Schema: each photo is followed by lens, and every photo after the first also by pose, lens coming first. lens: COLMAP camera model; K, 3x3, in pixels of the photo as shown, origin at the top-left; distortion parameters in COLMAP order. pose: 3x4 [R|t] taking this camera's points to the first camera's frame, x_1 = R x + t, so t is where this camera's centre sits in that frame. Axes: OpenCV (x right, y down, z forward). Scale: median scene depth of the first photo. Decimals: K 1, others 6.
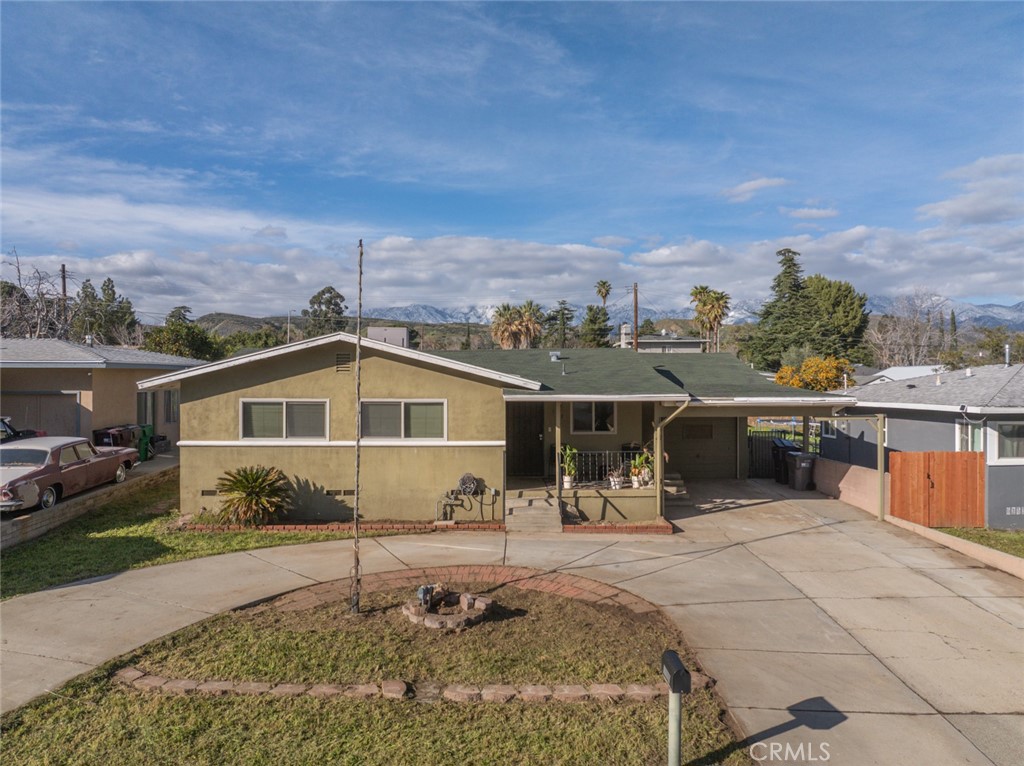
lens RADIAL K [[718.1, 0, 512.0], [0, 718.1, 383.0], [0, 0, 1]] dist [-0.020899, 0.002515]
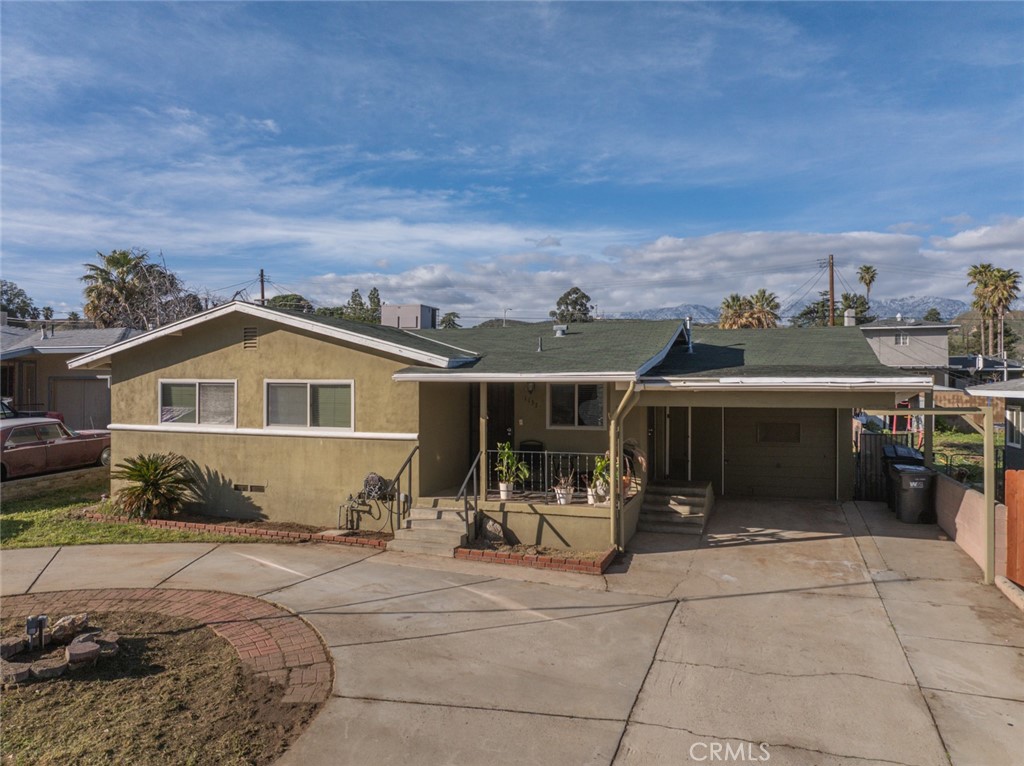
lens RADIAL K [[698.0, 0, 511.3], [0, 698.0, 341.2], [0, 0, 1]] dist [-0.007474, 0.001840]
pose [[0.933580, -0.019762, -0.357824, 0.044986], [-0.000880, 0.998349, -0.057434, 0.002929], [0.358368, 0.053934, 0.932021, 0.039499]]
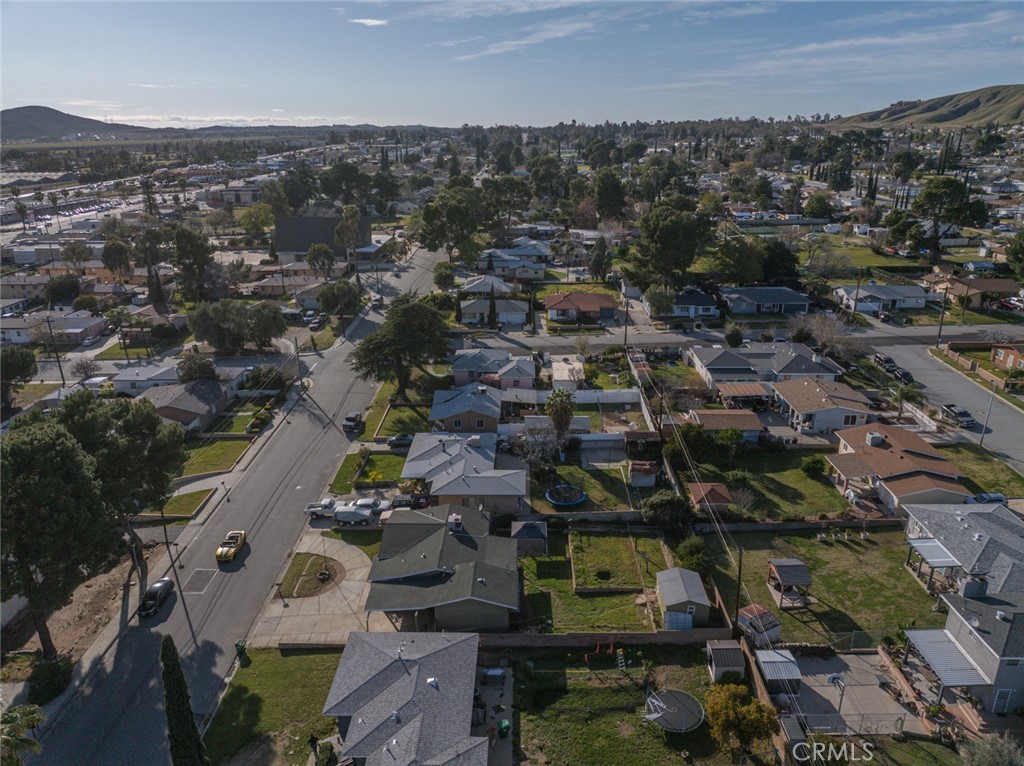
lens RADIAL K [[718.1, 0, 512.0], [0, 718.1, 383.0], [0, 0, 1]] dist [-0.020899, 0.002515]
pose [[-0.043945, 0.337267, -0.940383, 0.437556], [0.009793, 0.941392, 0.337172, -0.287100], [0.998986, 0.005608, -0.044672, 0.239277]]
